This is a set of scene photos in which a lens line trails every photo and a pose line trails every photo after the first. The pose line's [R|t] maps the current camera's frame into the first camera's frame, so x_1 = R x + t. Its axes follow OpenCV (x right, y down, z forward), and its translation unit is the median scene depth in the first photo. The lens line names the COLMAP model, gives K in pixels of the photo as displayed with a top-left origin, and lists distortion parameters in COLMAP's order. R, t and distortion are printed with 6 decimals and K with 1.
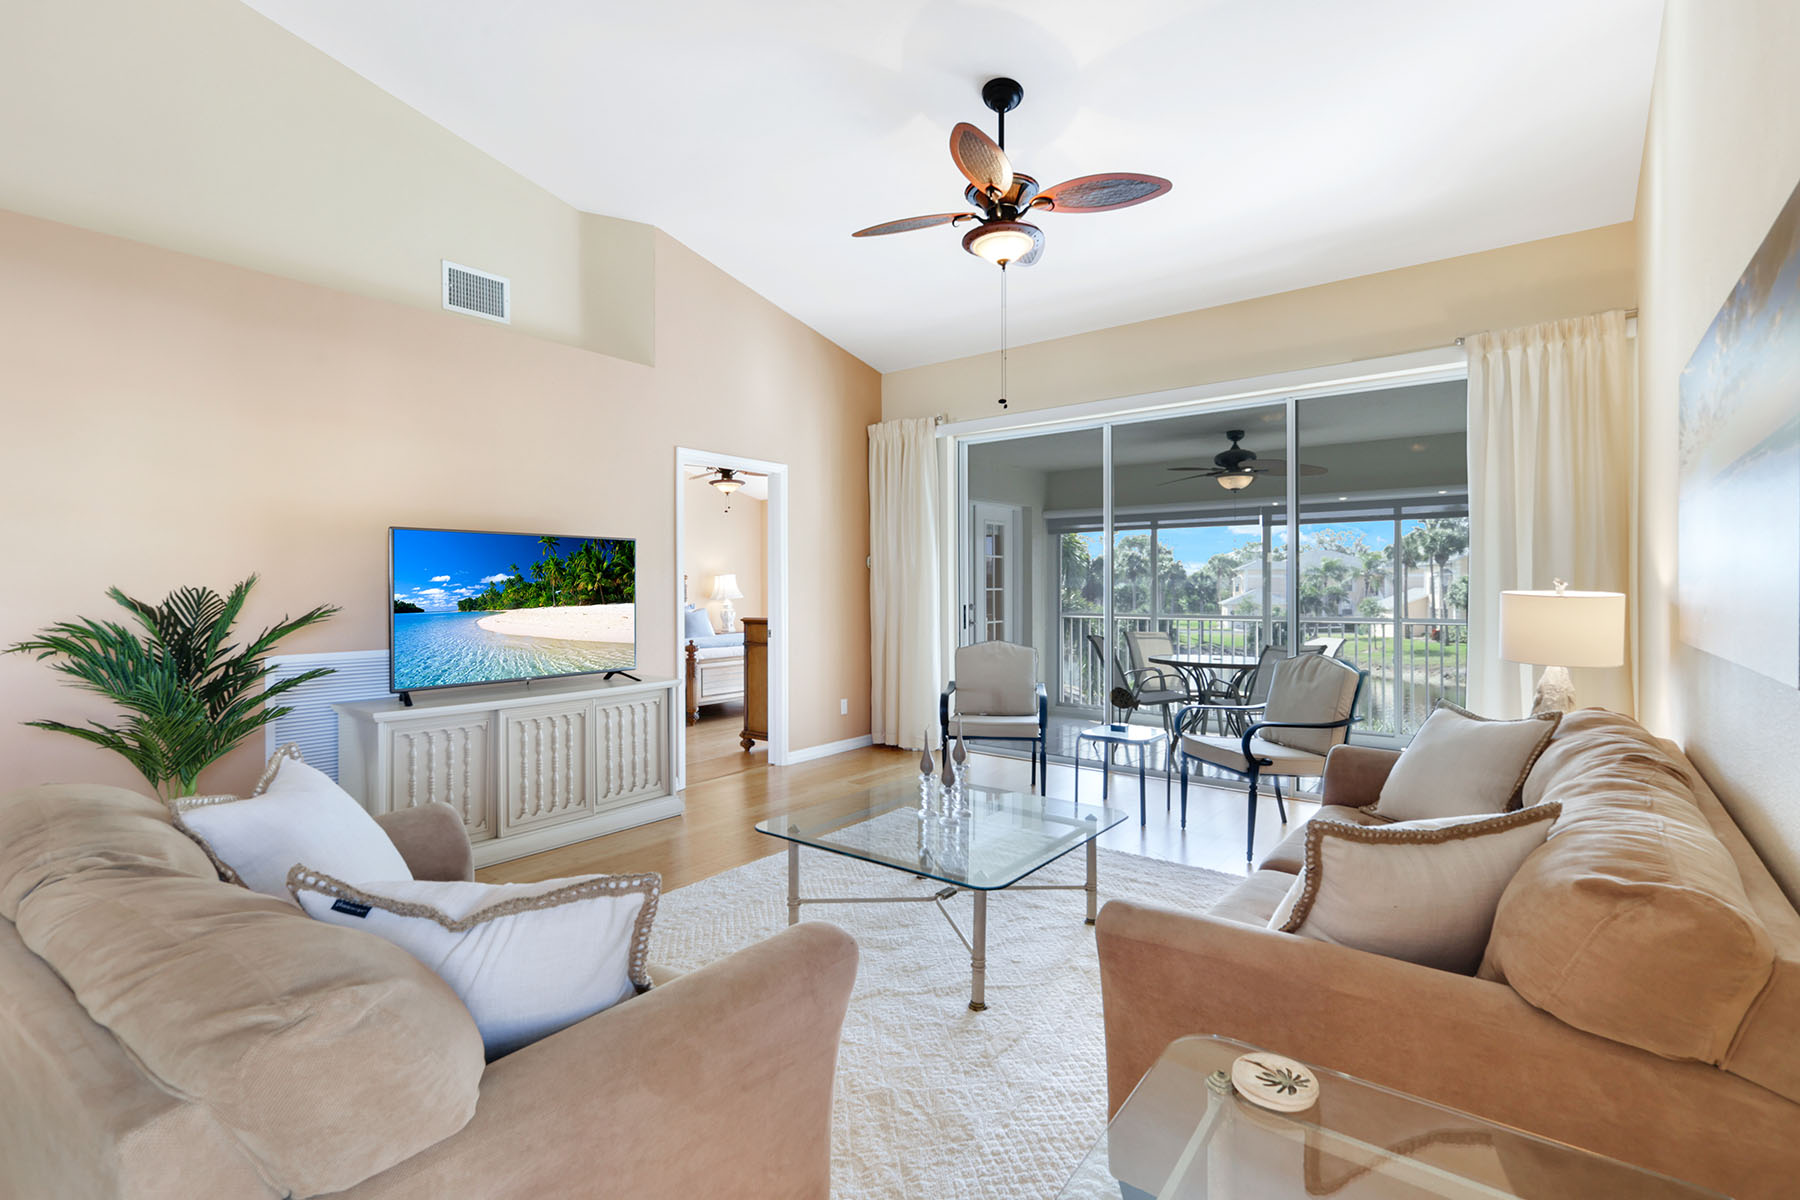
lens RADIAL K [[840.8, 0, 904.8], [0, 840.8, 589.6], [0, 0, 1]] dist [-0.000184, 0.000352]
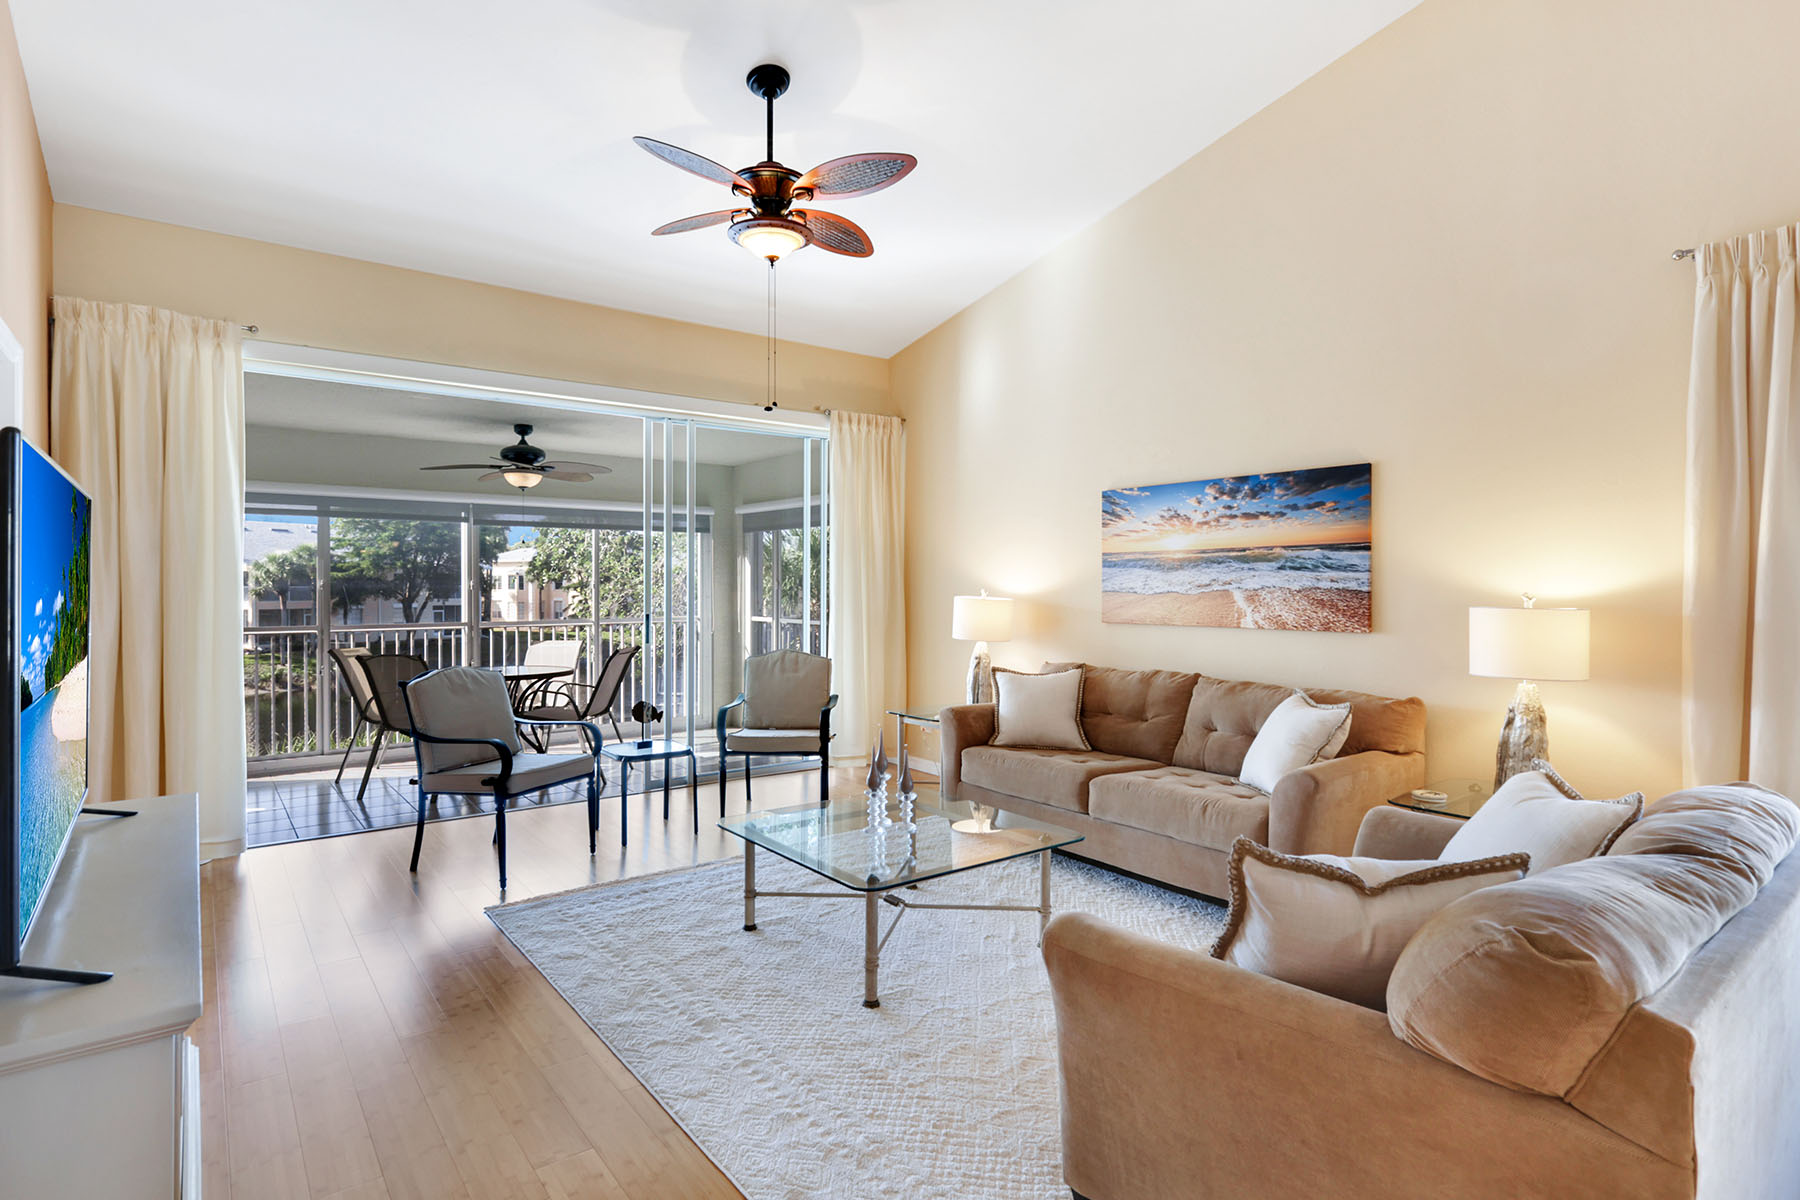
lens RADIAL K [[912.7, 0, 905.4], [0, 912.7, 582.1], [0, 0, 1]] dist [0.000452, 0.000131]
pose [[0.245509, 0.001608, 0.969393, -0.698900], [0.002406, 0.999995, -0.002268, -0.015125], [-0.969391, 0.002890, 0.245504, 0.485989]]
